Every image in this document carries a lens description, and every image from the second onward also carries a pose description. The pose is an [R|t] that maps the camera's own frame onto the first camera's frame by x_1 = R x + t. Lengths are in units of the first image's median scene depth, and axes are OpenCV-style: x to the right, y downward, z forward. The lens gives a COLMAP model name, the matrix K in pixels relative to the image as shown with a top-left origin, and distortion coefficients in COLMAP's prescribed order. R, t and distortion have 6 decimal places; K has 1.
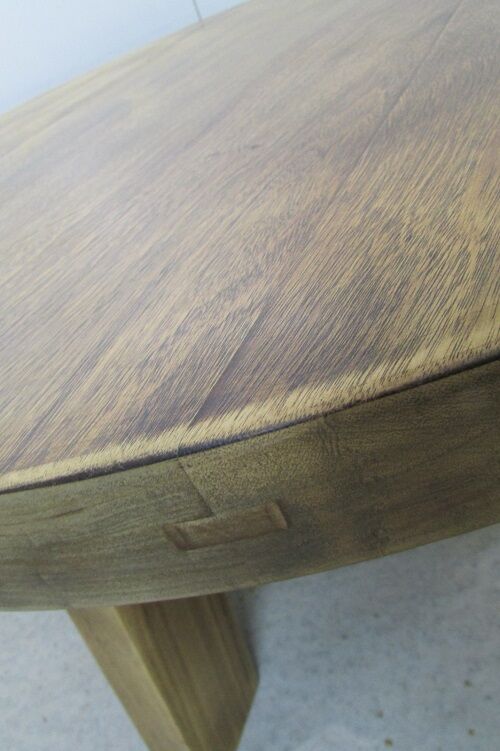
lens RADIAL K [[546.2, 0, 250.0], [0, 546.2, 375.5], [0, 0, 1]] dist [-0.048344, 0.027362]
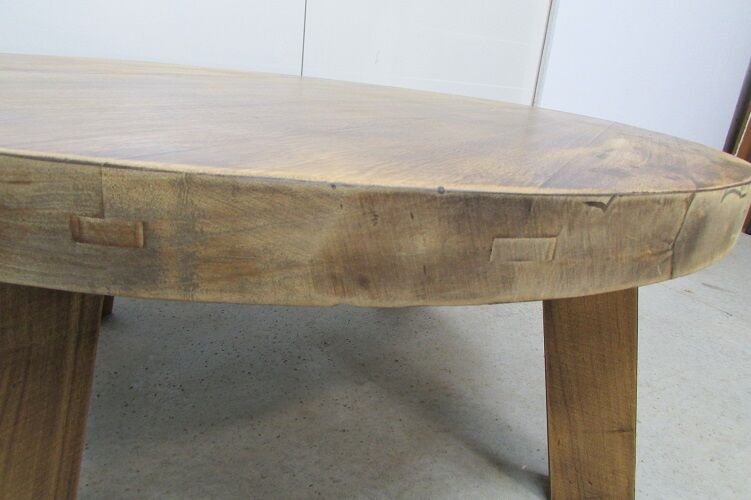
lens RADIAL K [[546.2, 0, 394.1], [0, 546.2, 248.5], [0, 0, 1]] dist [-0.048344, 0.027362]
pose [[0.903856, 0.400581, 0.150264, 0.533235], [-0.318077, 0.864056, -0.390171, 0.702414], [-0.286131, 0.304863, 0.908398, -0.762082]]
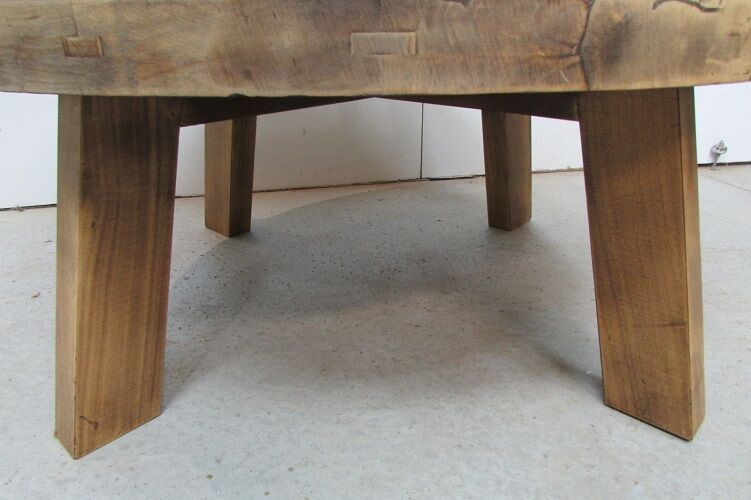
lens RADIAL K [[546.2, 0, 394.1], [0, 546.2, 248.5], [0, 0, 1]] dist [-0.048344, 0.027362]
pose [[0.900784, 0.403959, -0.159390, 2.043323], [-0.431710, 0.872756, -0.227868, 1.045686], [0.047060, 0.274070, 0.960558, -1.062669]]
